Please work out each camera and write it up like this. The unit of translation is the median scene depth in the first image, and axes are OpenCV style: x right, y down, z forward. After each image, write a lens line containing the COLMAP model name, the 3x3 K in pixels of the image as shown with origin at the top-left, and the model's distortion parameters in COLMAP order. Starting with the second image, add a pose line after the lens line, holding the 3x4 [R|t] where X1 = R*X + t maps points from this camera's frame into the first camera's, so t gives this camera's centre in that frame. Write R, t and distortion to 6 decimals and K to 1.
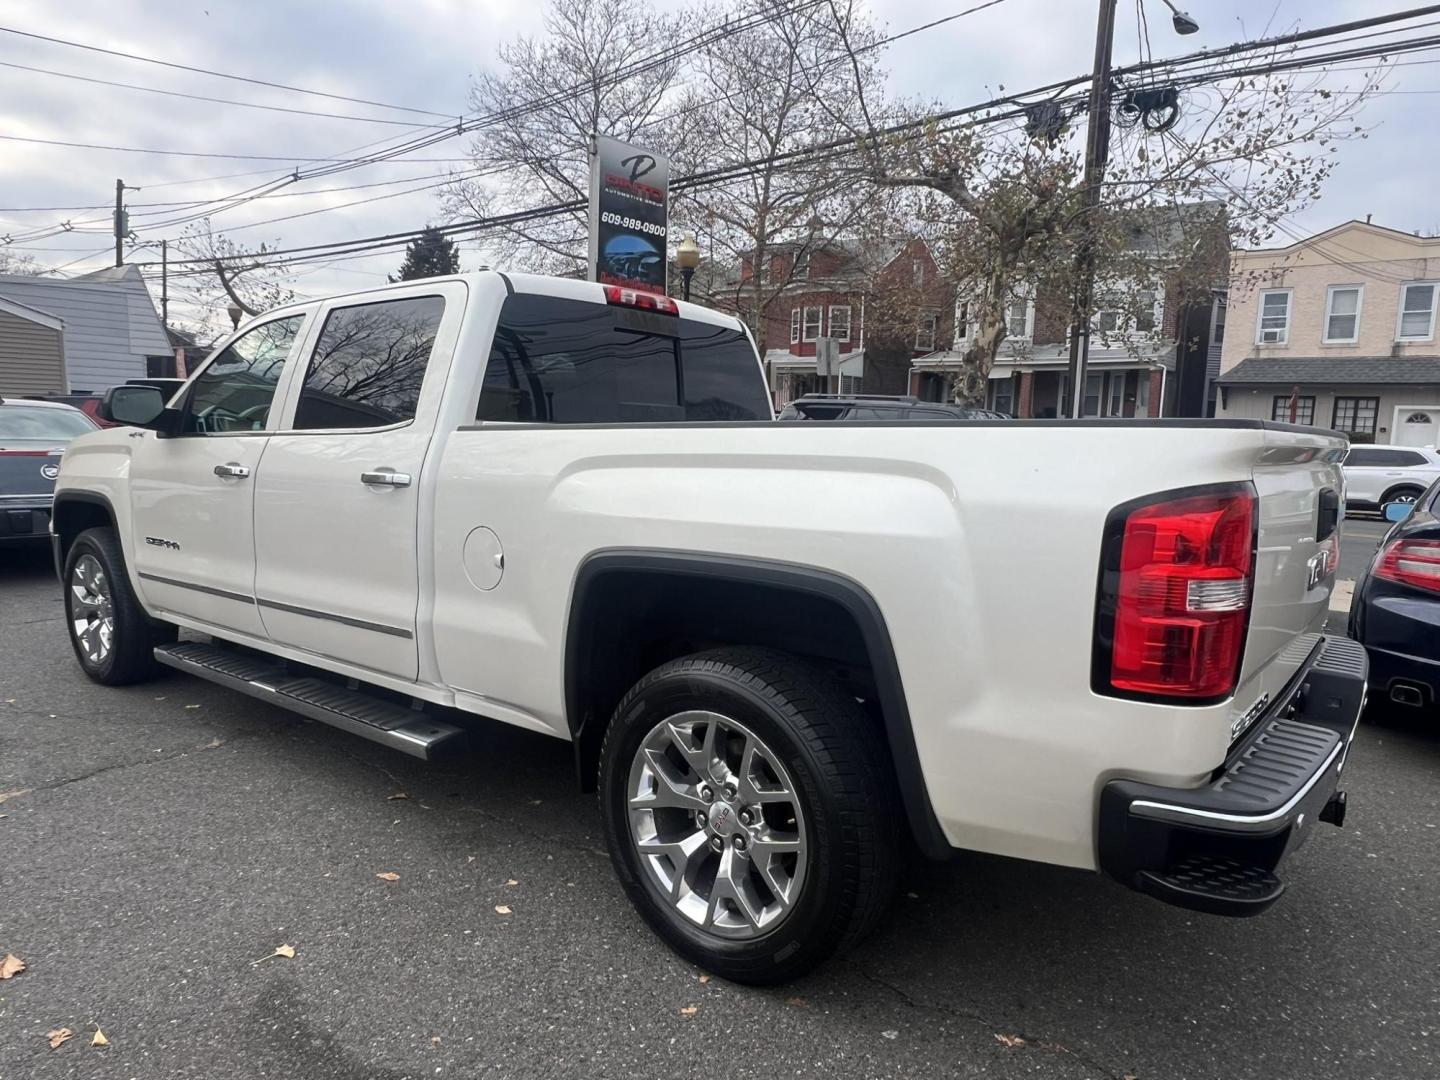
lens RADIAL K [[943.8, 0, 712.3], [0, 943.8, 565.2], [0, 0, 1]] dist [0.000446, 0.000983]
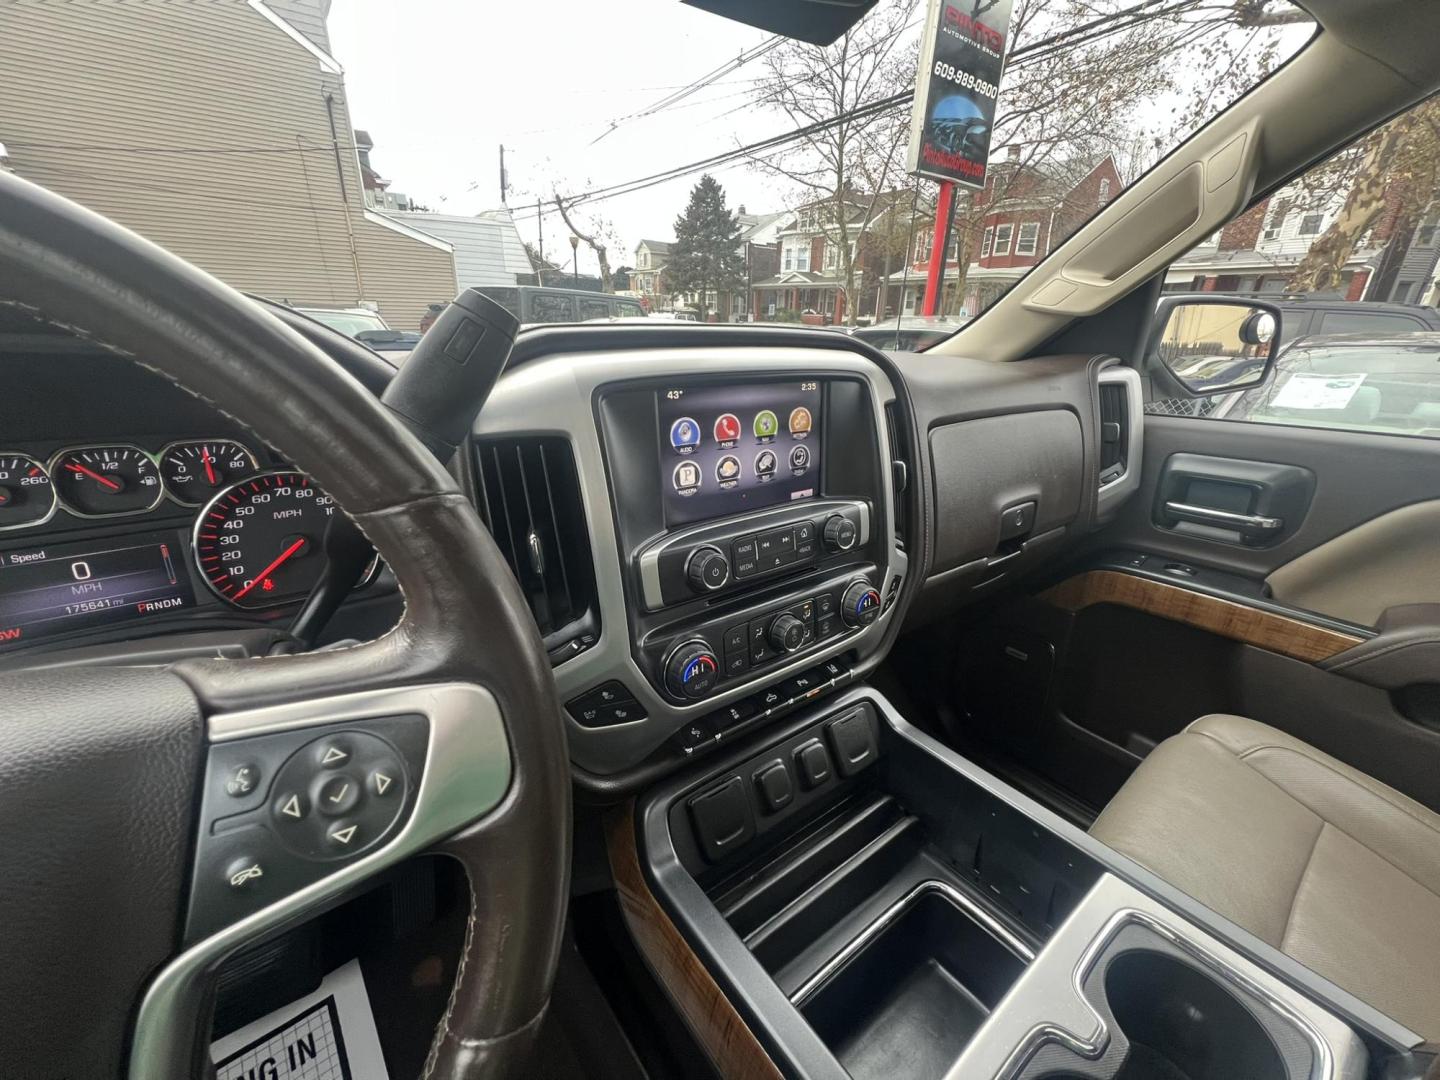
lens RADIAL K [[577.5, 0, 724.0], [0, 577.5, 539.8], [0, 0, 1]] dist [-0.006726, 0.003594]
pose [[0.970376, 0.086048, -0.225756, -0.069969], [-0.037137, 0.976444, 0.212551, -0.029194], [0.238728, -0.197870, 0.950714, 0.183139]]
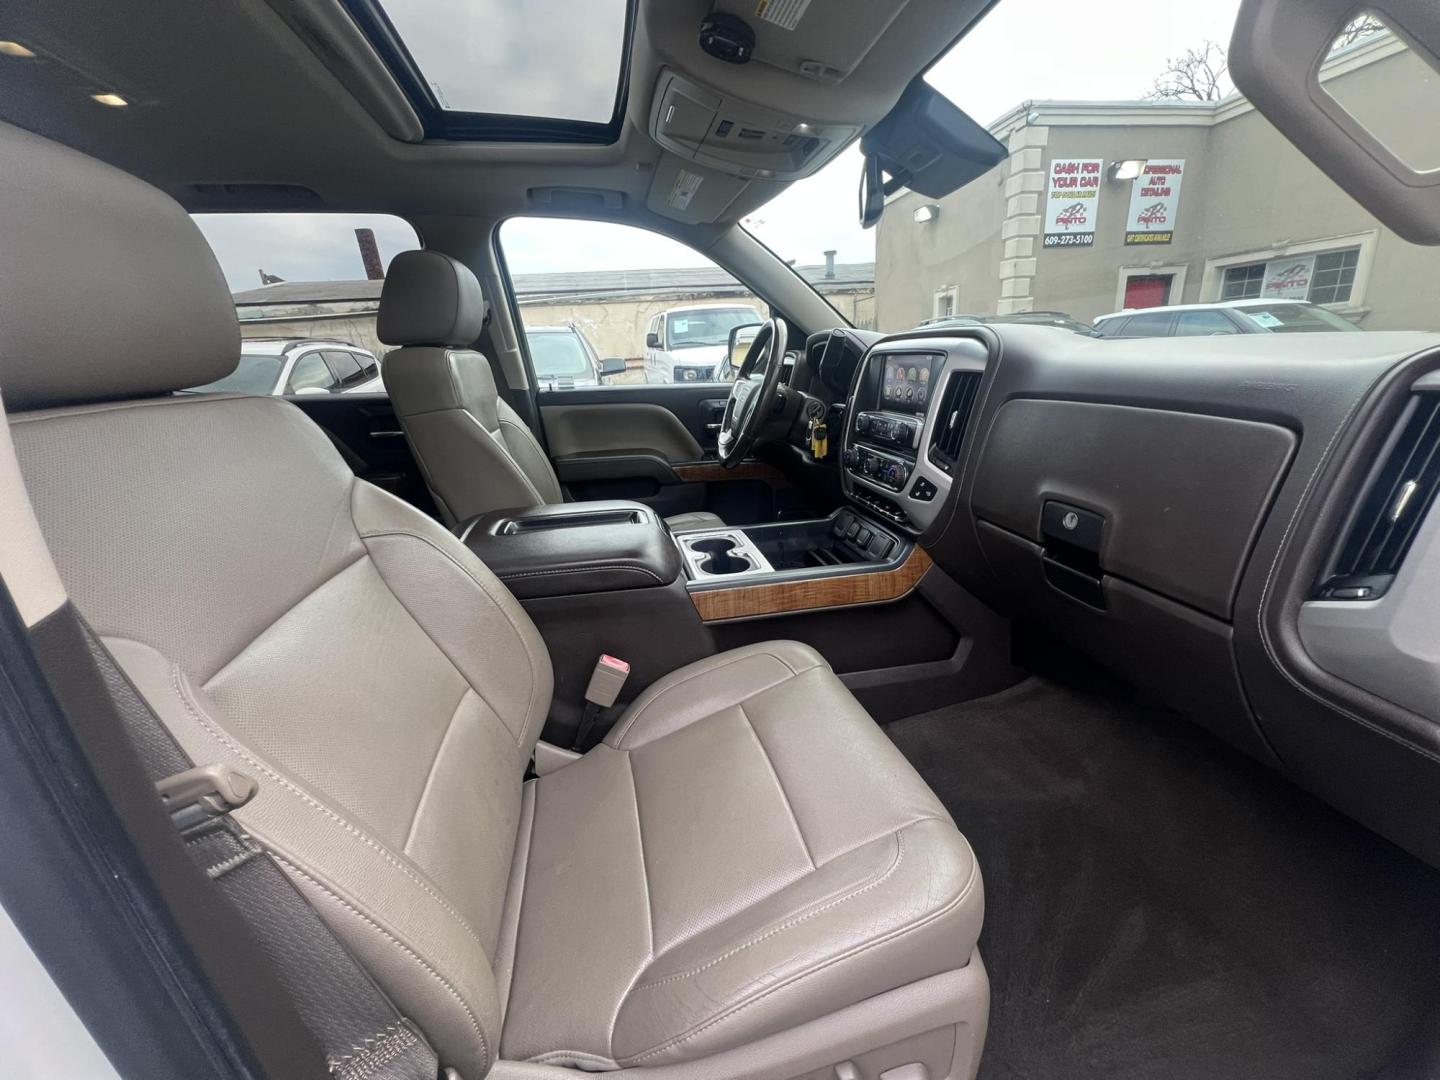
lens RADIAL K [[566.5, 0, 720.0], [0, 566.5, 540.0], [0, 0, 1]] dist [0.004715, 0.000475]
pose [[-0.638565, 0.246188, -0.729127, -0.027888], [-0.079667, 0.921212, 0.380817, -0.032722], [0.765434, 0.301263, -0.568640, 0.222561]]
